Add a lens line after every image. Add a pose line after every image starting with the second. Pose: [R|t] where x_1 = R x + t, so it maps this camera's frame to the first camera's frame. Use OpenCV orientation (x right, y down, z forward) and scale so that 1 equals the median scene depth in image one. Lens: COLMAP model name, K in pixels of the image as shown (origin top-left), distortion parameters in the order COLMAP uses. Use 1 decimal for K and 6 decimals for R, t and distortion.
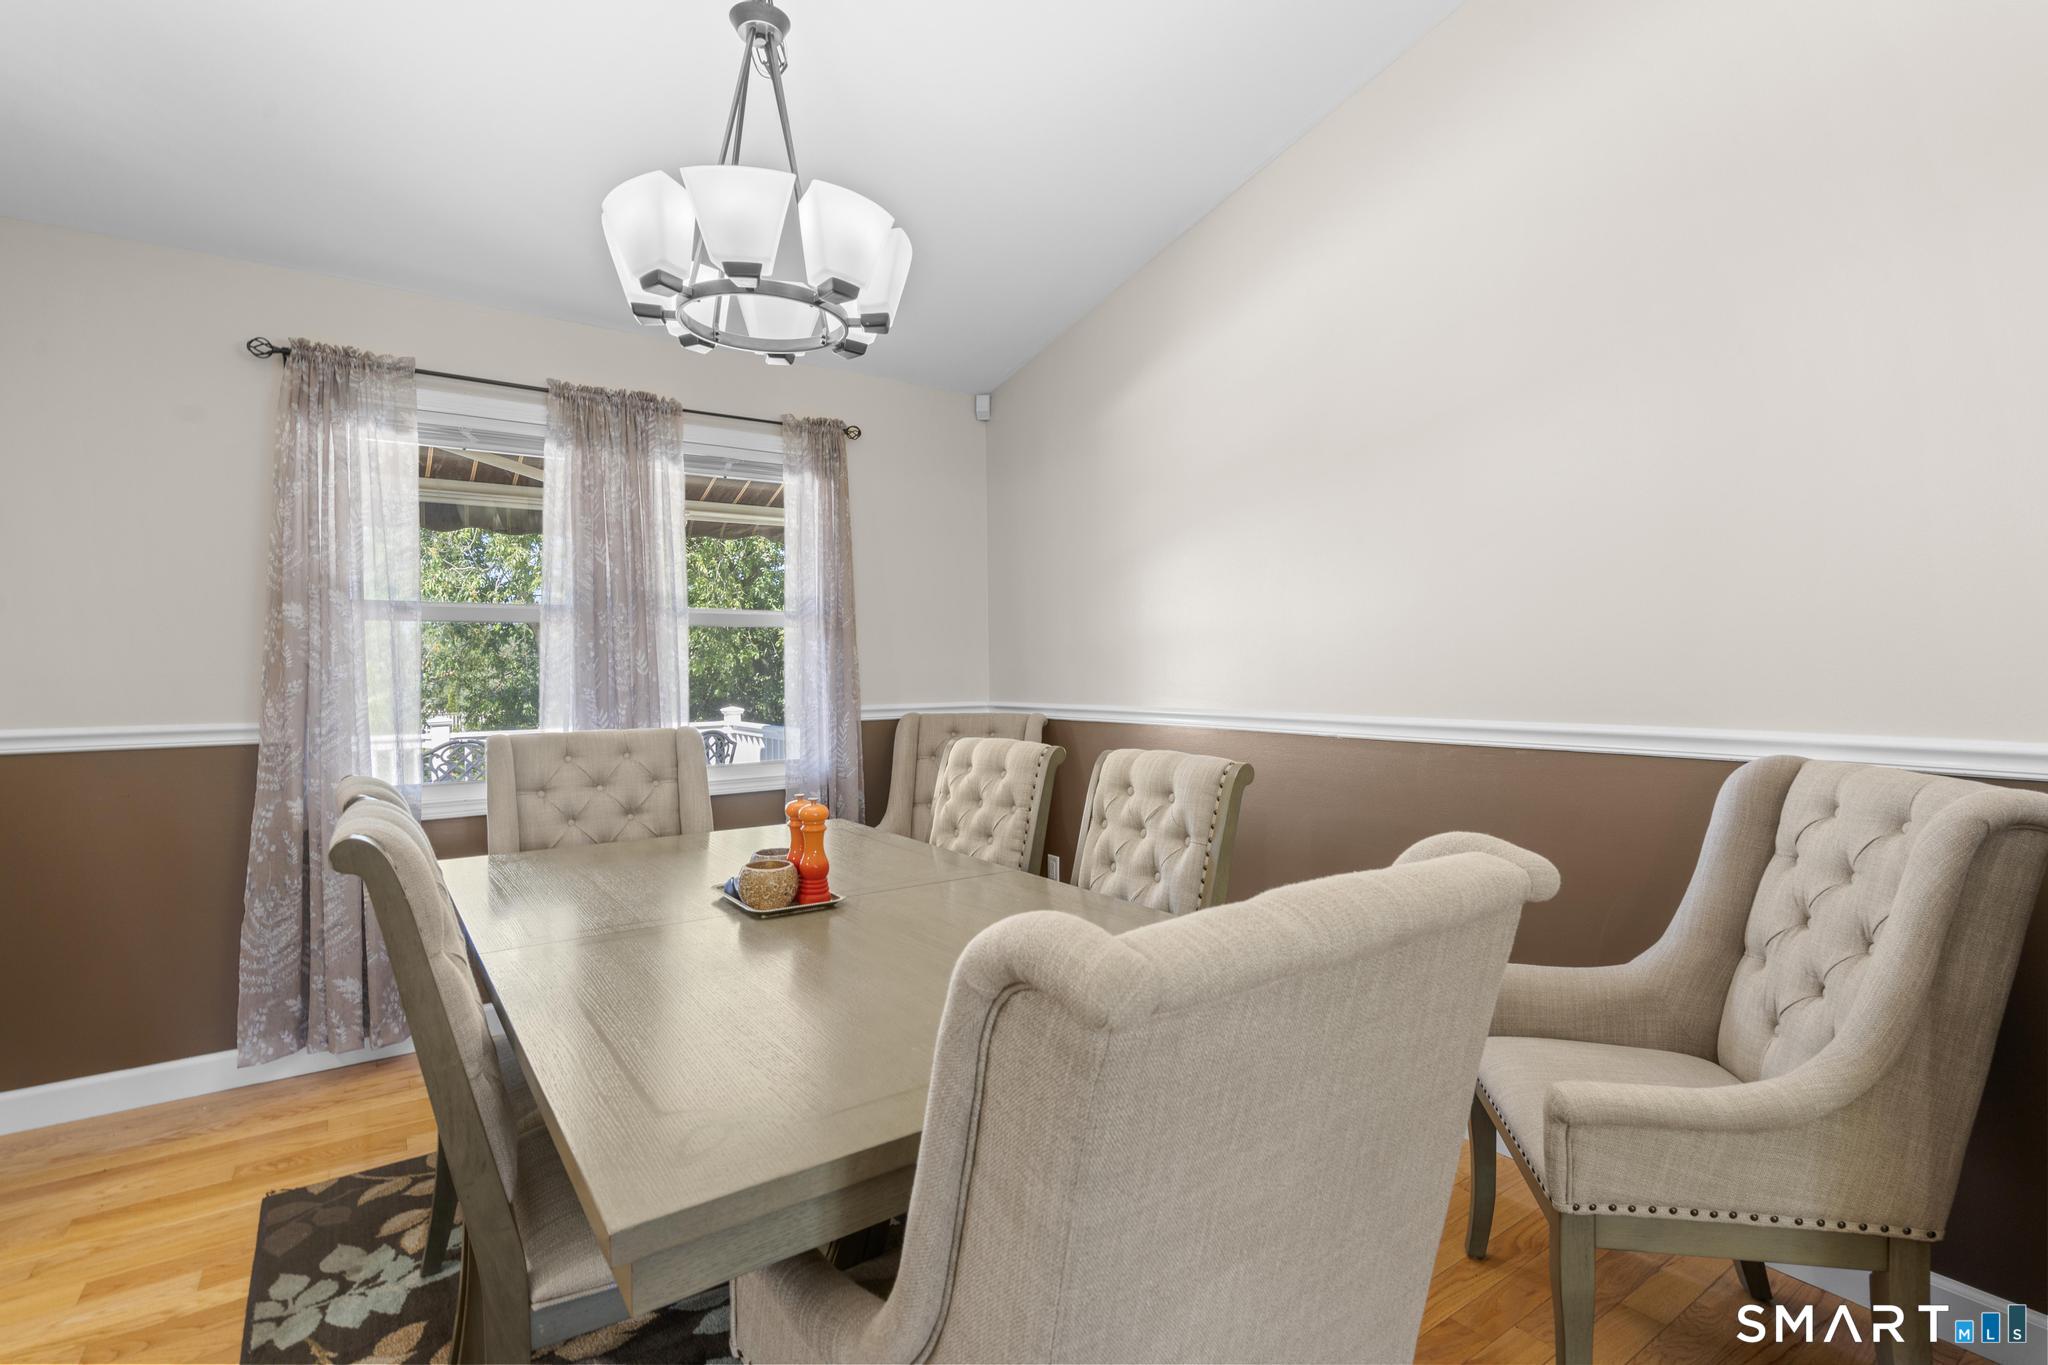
lens RADIAL K [[924.0, 0, 1037.3], [0, 924.0, 673.3], [0, 0, 1]] dist [-0.001739, 0.001098]
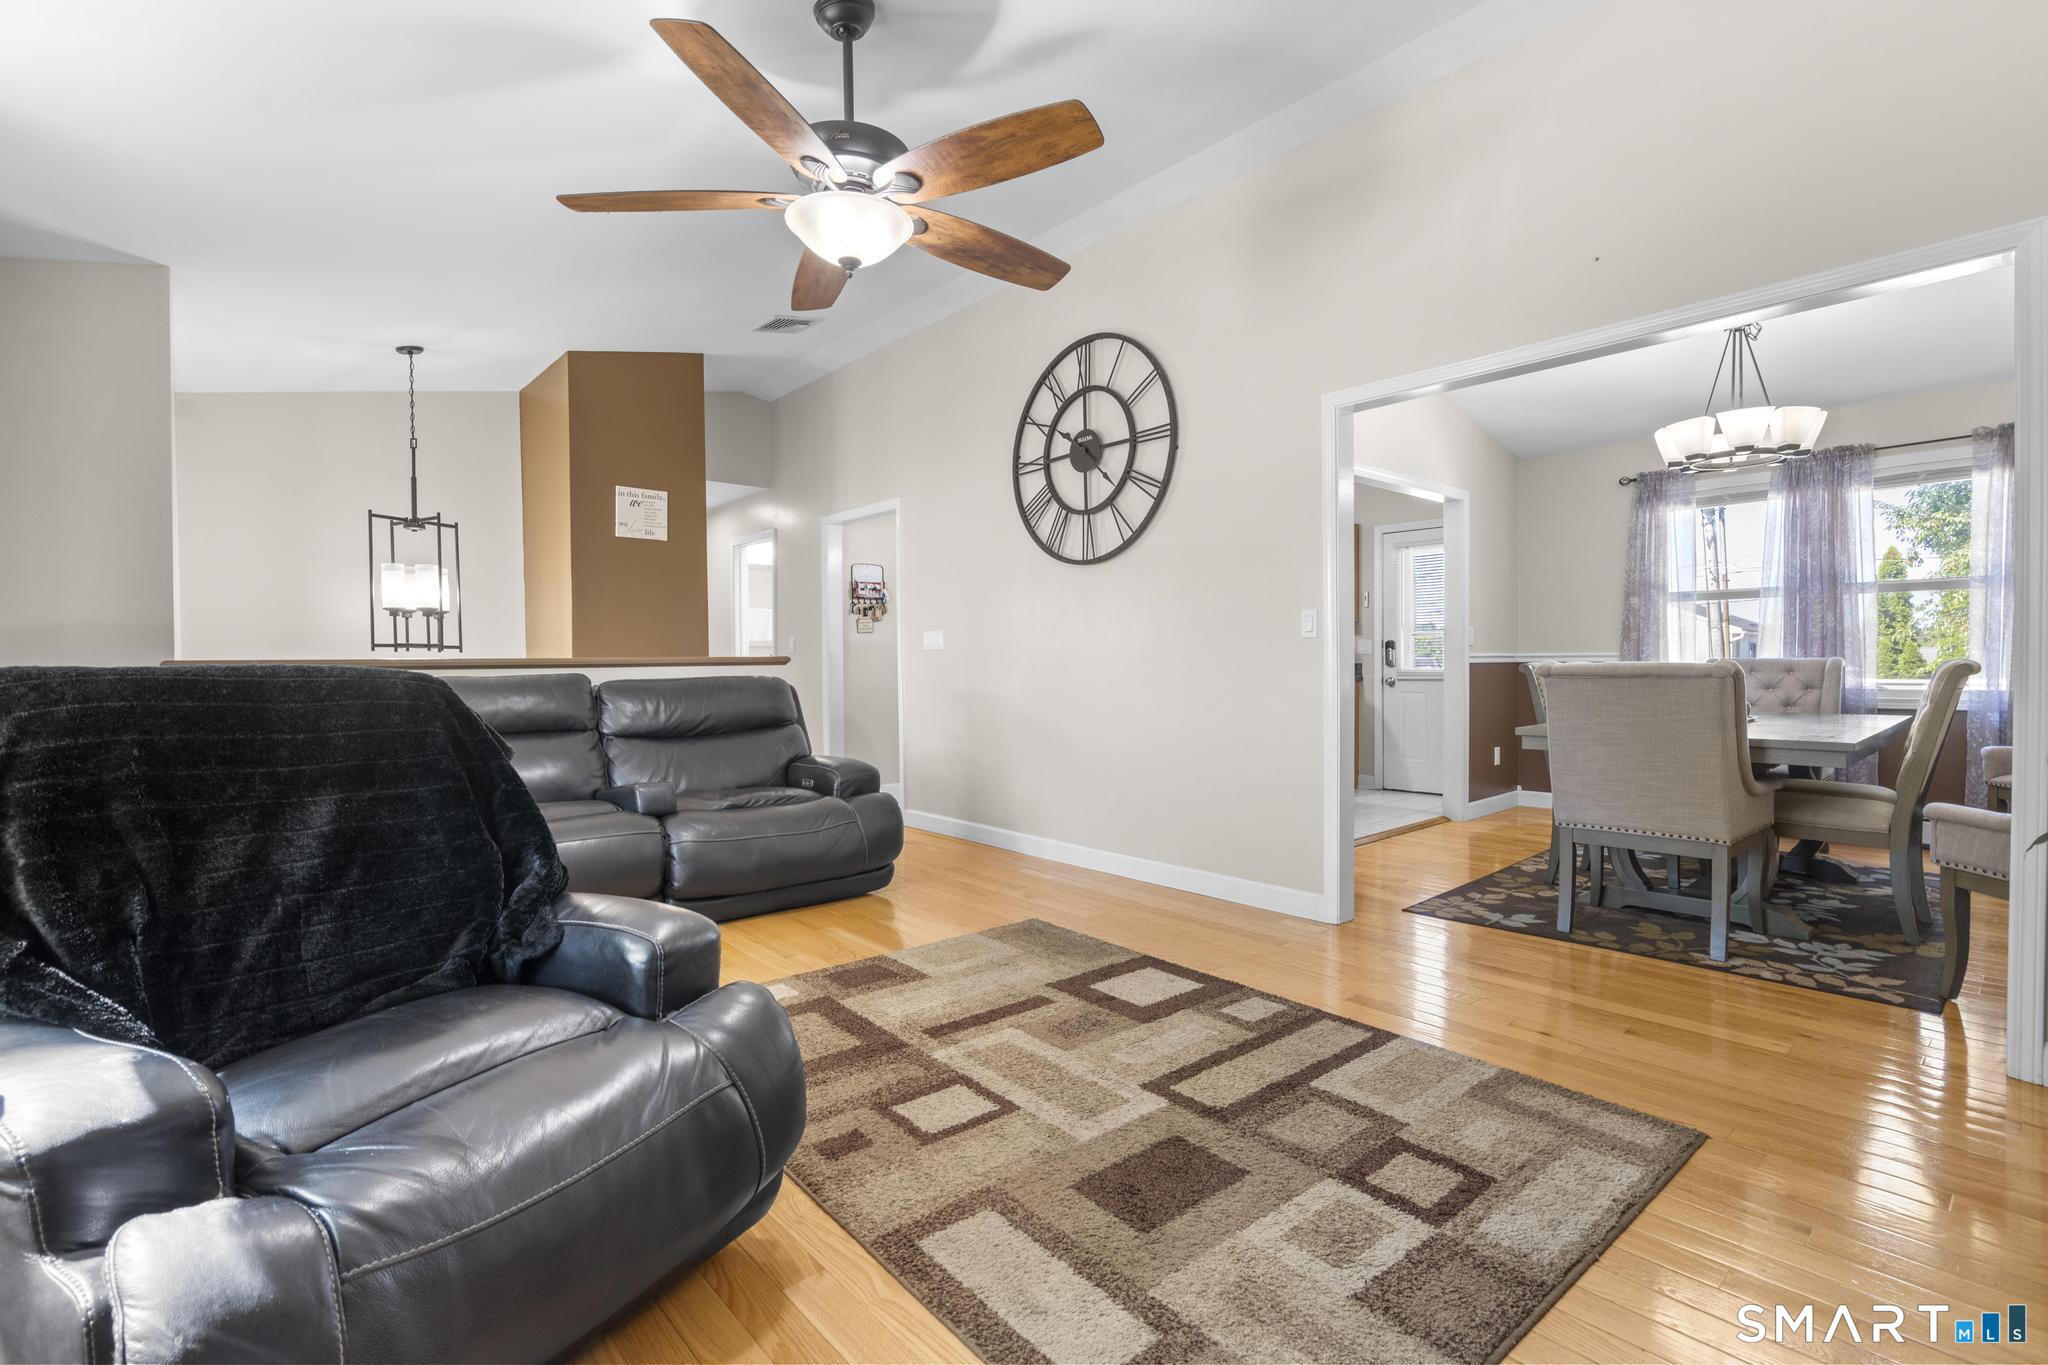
lens RADIAL K [[924.0, 0, 1027.6], [0, 924.0, 676.8], [0, 0, 1]] dist [-0.001739, 0.001098]
pose [[0.094266, 0.028453, -0.995140, 1.165378], [-0.005779, 0.999590, 0.028032, 0.056756], [0.995530, 0.003109, 0.094392, -0.592823]]
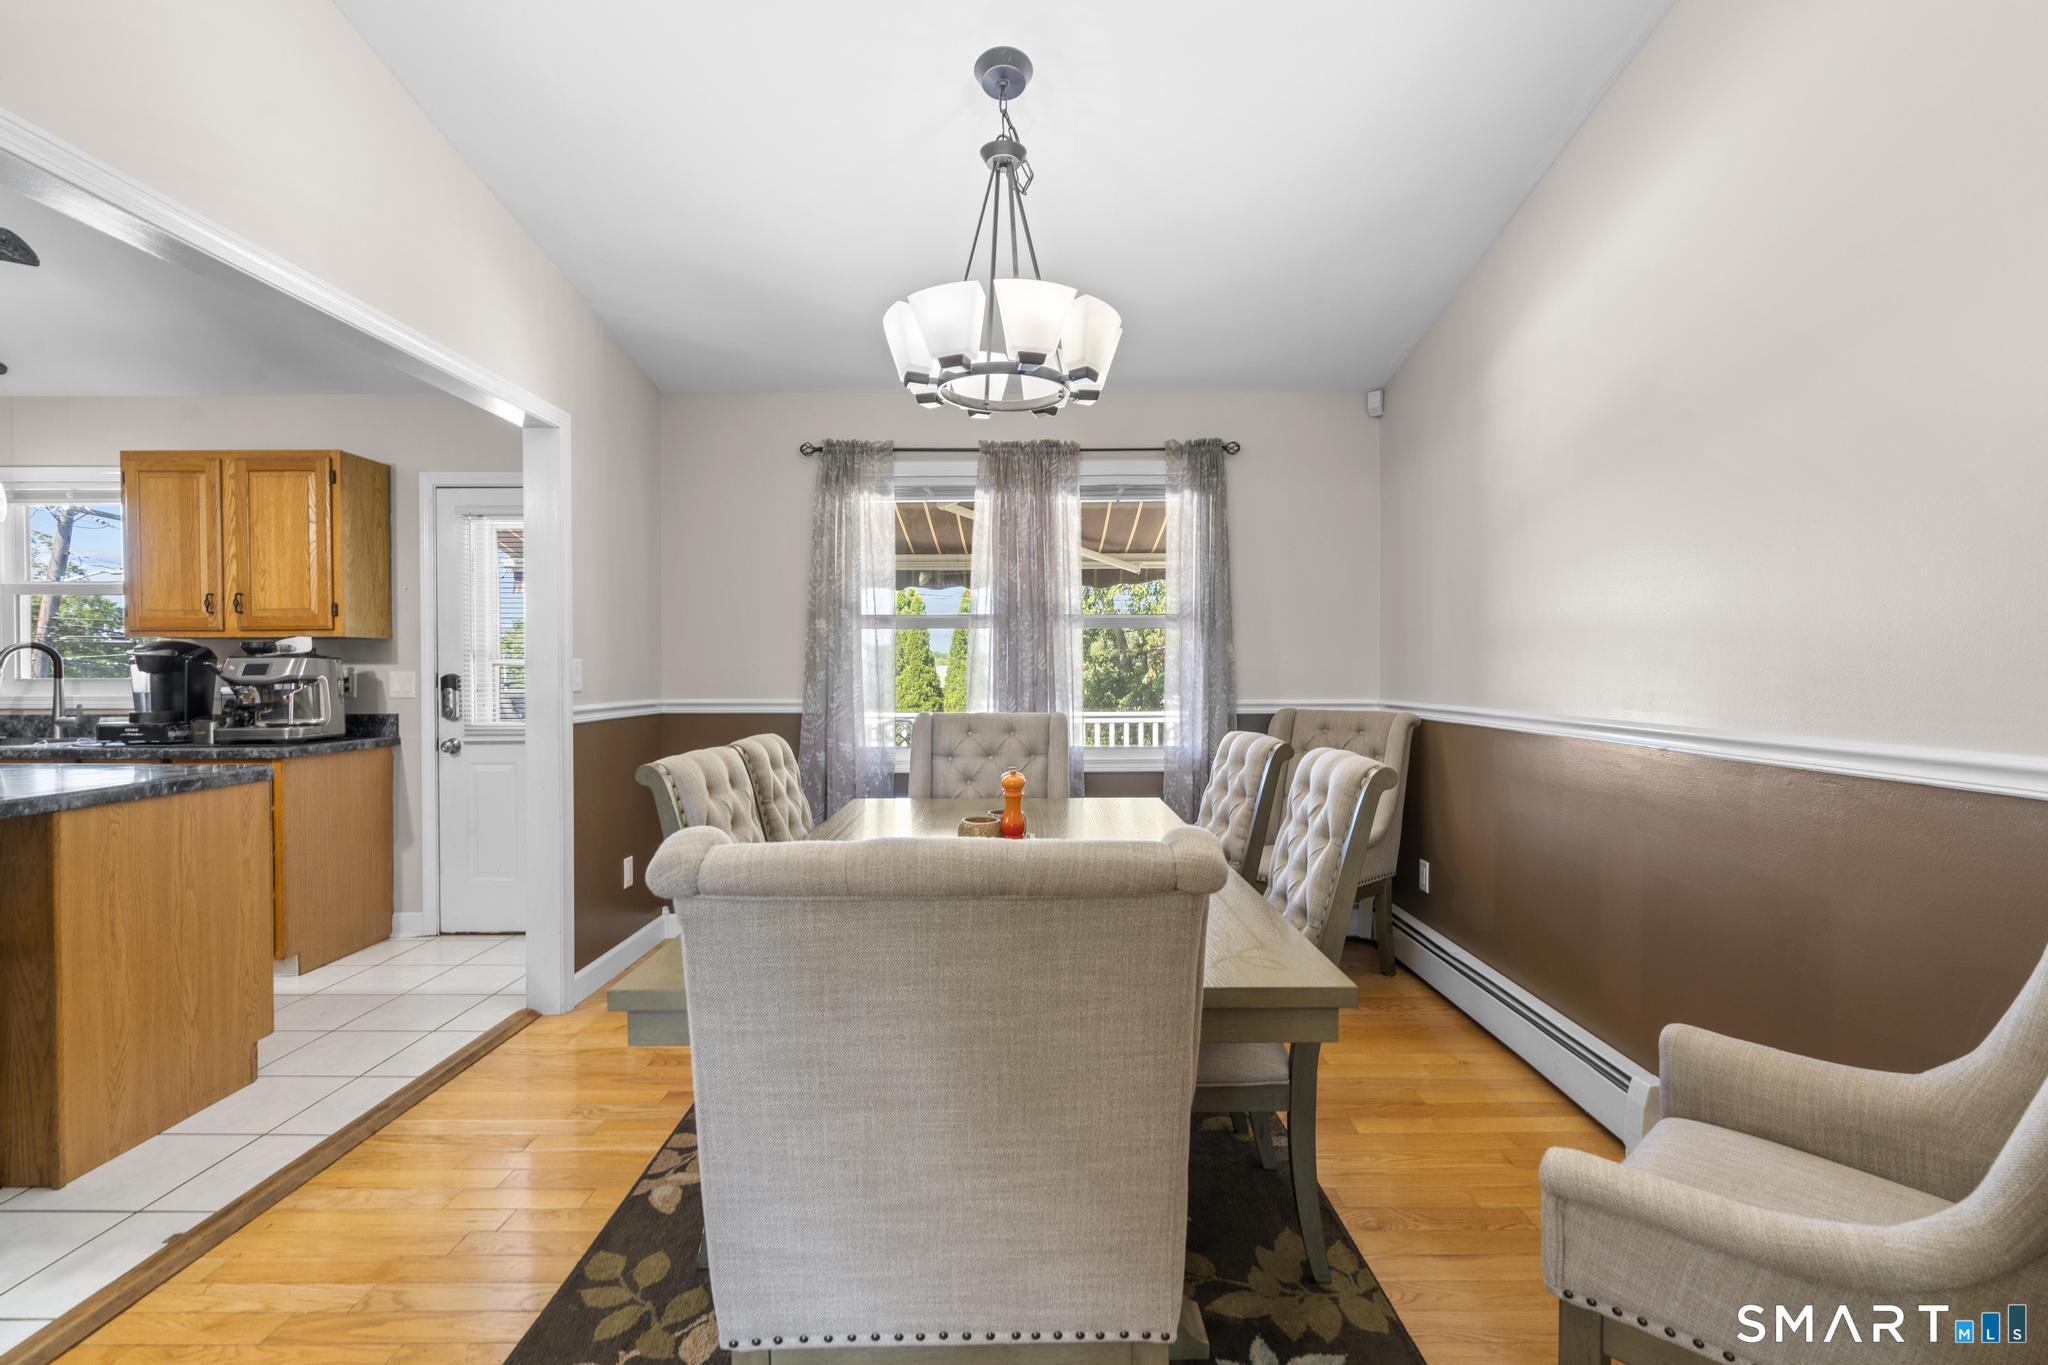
lens RADIAL K [[924.0, 0, 1038.4], [0, 924.0, 672.3], [0, 0, 1]] dist [-0.001739, 0.001098]
pose [[0.813202, 0.012288, -0.581852, 0.324310], [-0.014980, 0.999888, 0.000180, 0.004234], [0.581789, 0.008570, 0.813294, -0.001282]]
